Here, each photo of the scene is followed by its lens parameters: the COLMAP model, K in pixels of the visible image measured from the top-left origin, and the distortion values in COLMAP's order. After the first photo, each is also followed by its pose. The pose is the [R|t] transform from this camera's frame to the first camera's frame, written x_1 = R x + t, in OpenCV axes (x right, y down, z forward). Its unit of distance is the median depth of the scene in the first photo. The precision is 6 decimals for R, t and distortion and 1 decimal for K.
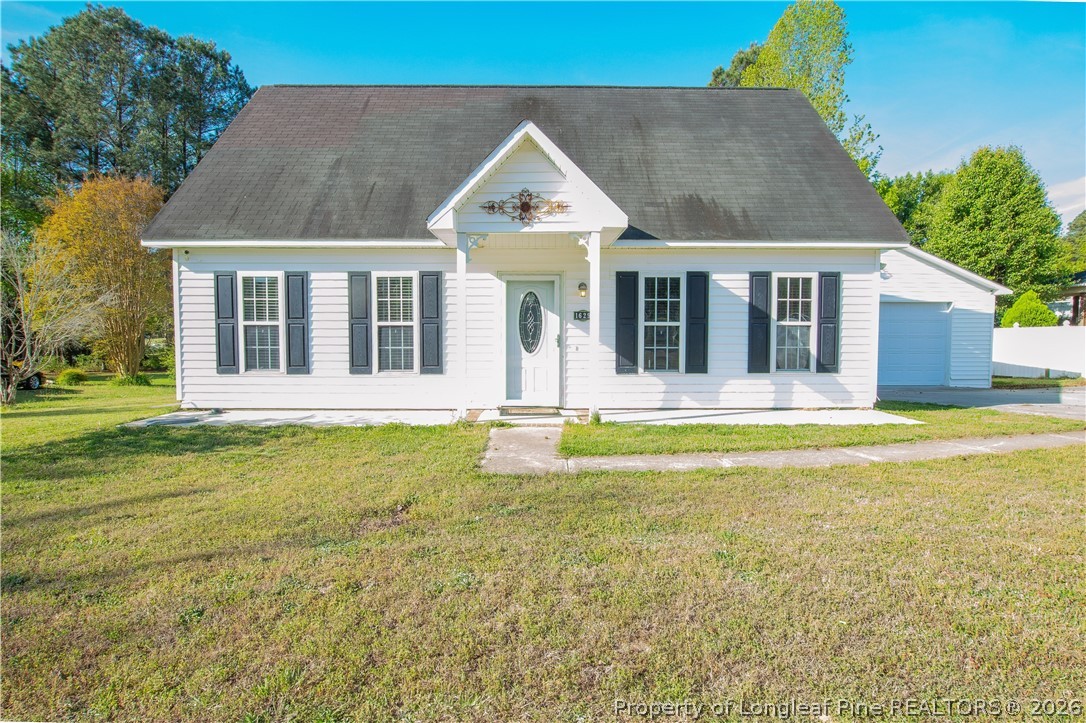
lens RADIAL K [[574.9, 0, 552.3], [0, 574.9, 362.3], [0, 0, 1]] dist [-0.025249, -0.000195]
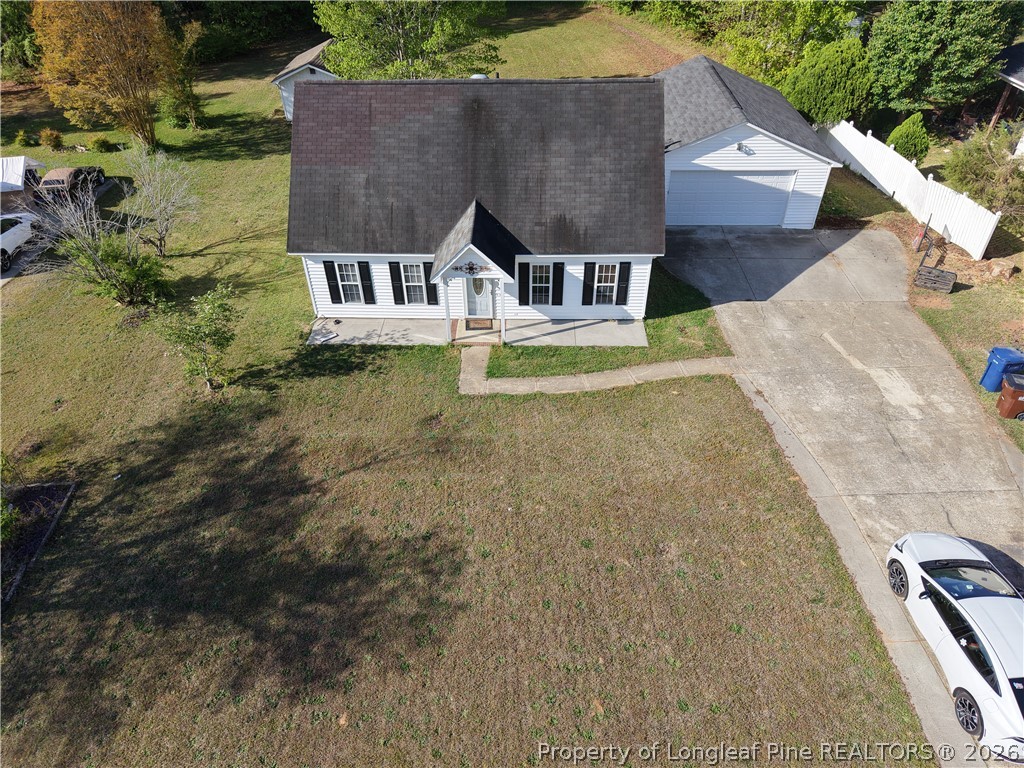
lens RADIAL K [[688.1, 0, 507.6], [0, 688.1, 384.7], [0, 0, 1]] dist [0.036204, -0.038684]
pose [[0.998719, 0.020751, -0.046141, 0.192470], [0.010792, 0.803643, 0.595013, -1.250538], [0.049428, -0.594749, 0.802390, -1.208482]]
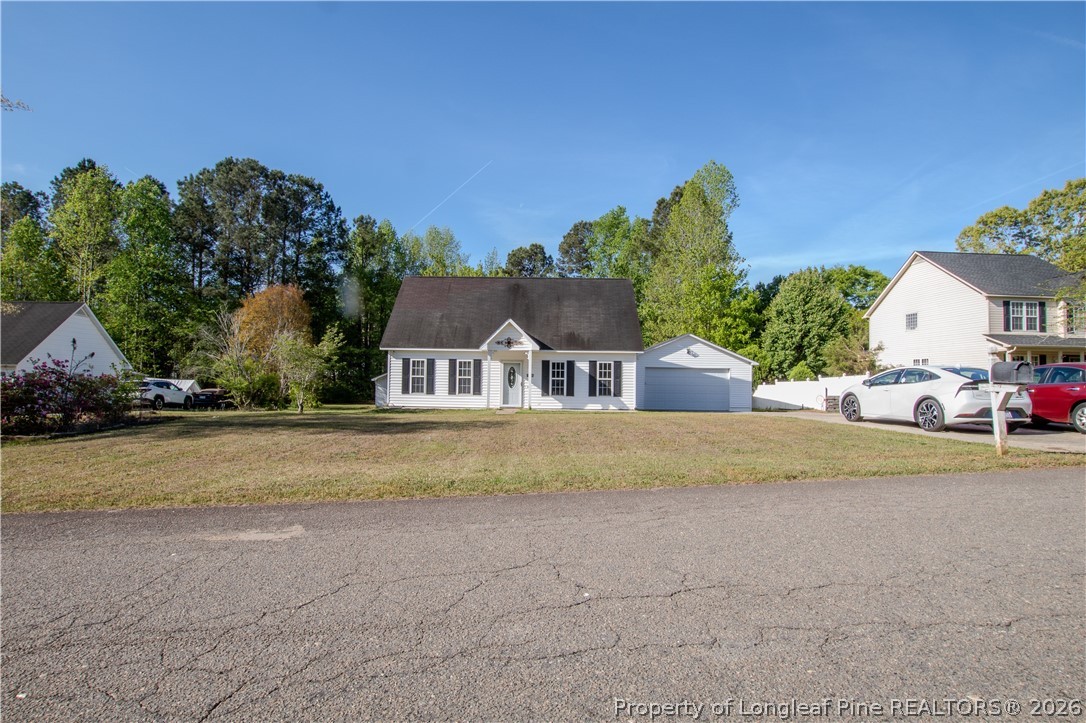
lens RADIAL K [[548.9, 0, 545.3], [0, 548.9, 356.3], [0, 0, 1]] dist [-0.028011, 0.000786]
pose [[0.999599, 0.012522, -0.025414, 0.195317], [-0.014925, 0.995203, -0.096683, 0.086162], [0.024082, 0.097024, 0.994991, -1.706075]]
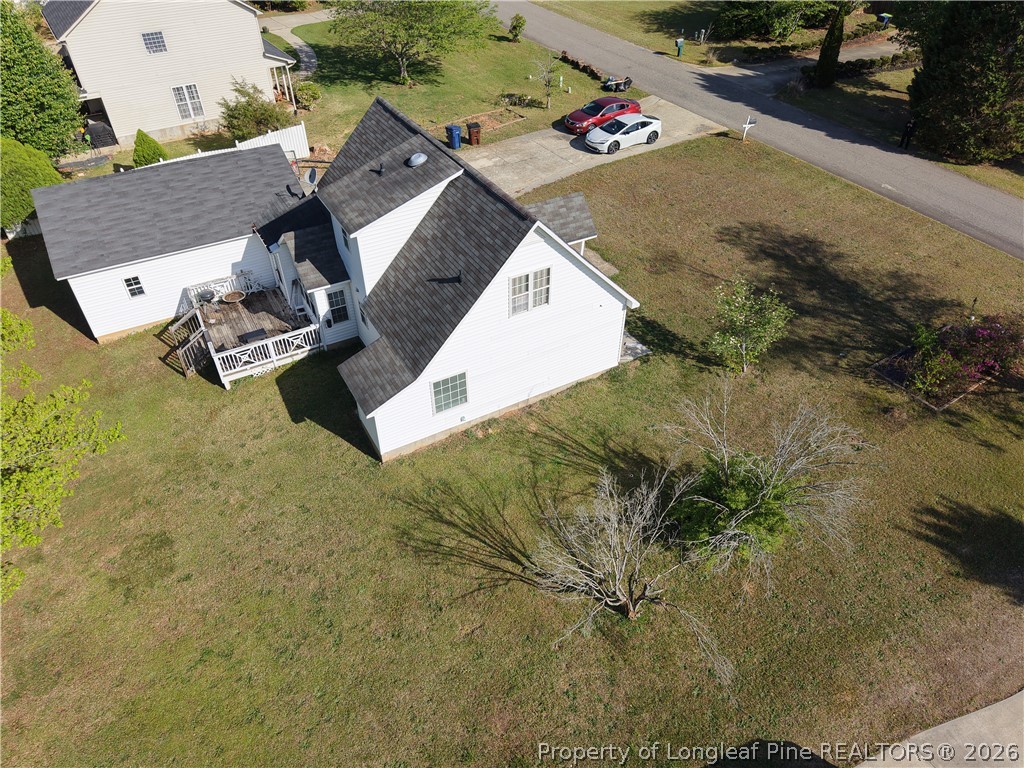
lens RADIAL K [[688.1, 0, 506.0], [0, 688.1, 386.8], [0, 0, 1]] dist [0.036204, -0.038684]
pose [[-0.470166, -0.565557, 0.677561, -2.303337], [0.053530, 0.748020, 0.661514, -1.642555], [-0.880953, 0.347291, -0.321419, 2.263030]]
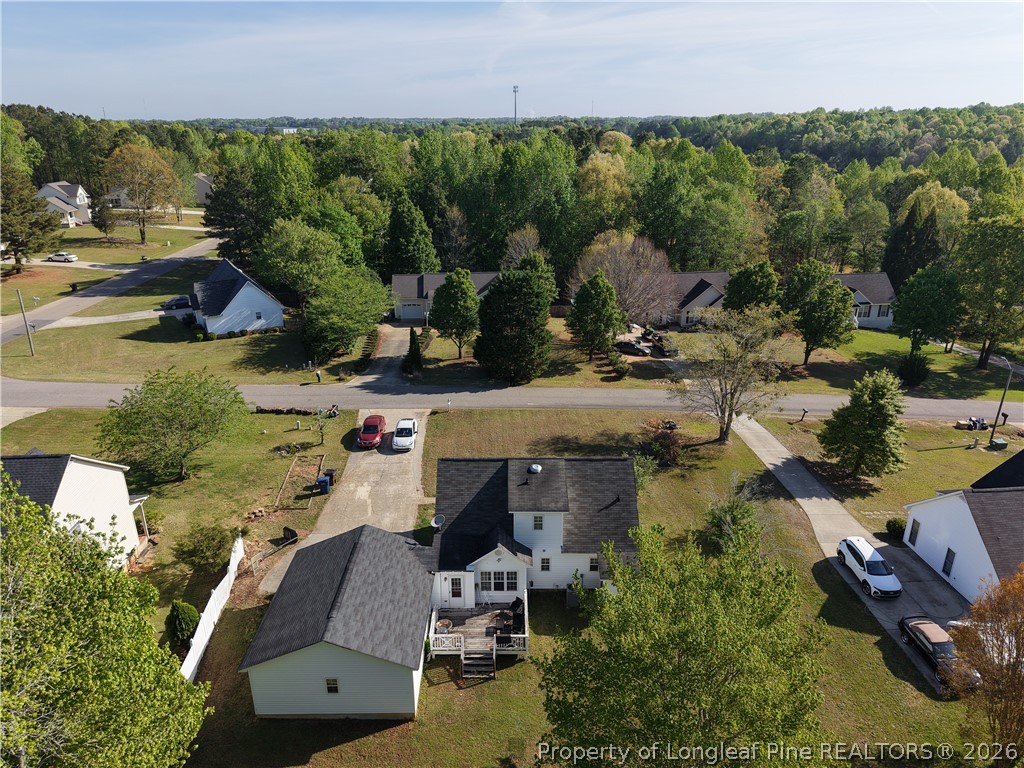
lens RADIAL K [[688.1, 0, 505.5], [0, 688.1, 382.4], [0, 0, 1]] dist [0.036204, -0.038684]
pose [[-0.999628, 0.001400, 0.027227, 0.026550], [0.012317, 0.914136, 0.405220, -2.967392], [-0.024322, 0.405404, -0.913814, 5.330713]]
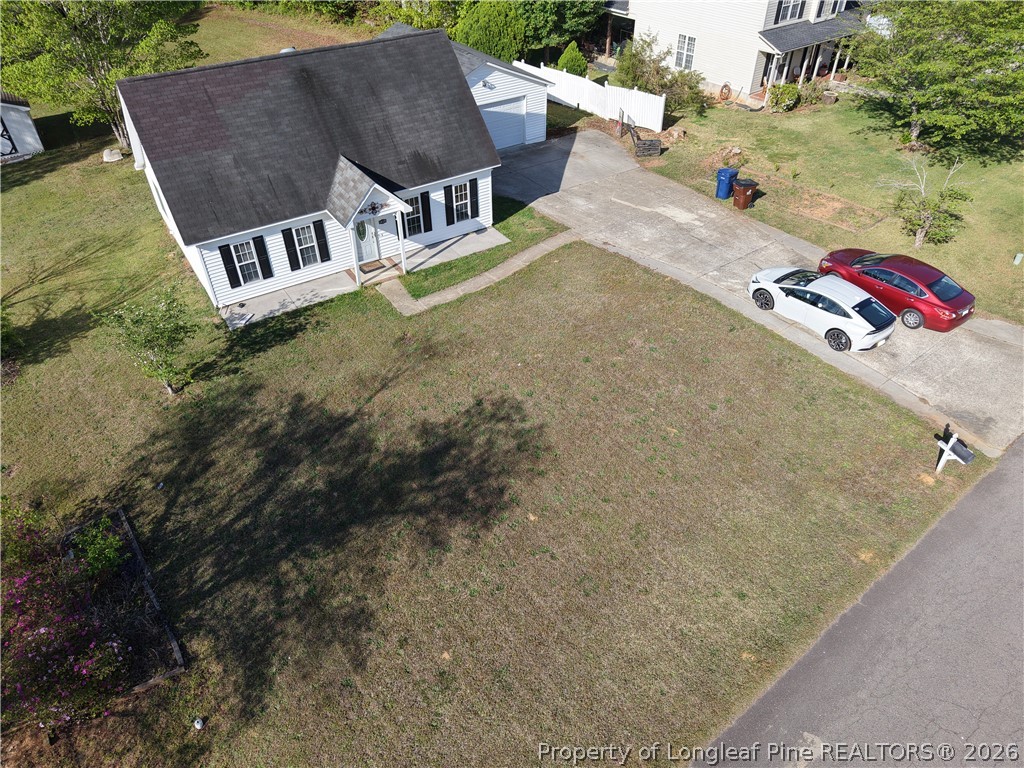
lens RADIAL K [[688.1, 0, 512.7], [0, 688.1, 381.4], [0, 0, 1]] dist [0.036204, -0.038684]
pose [[0.846475, -0.342831, 0.407365, -0.864611], [0.032843, 0.797273, 0.602725, -1.236399], [-0.531414, -0.496812, 0.686131, -1.534589]]
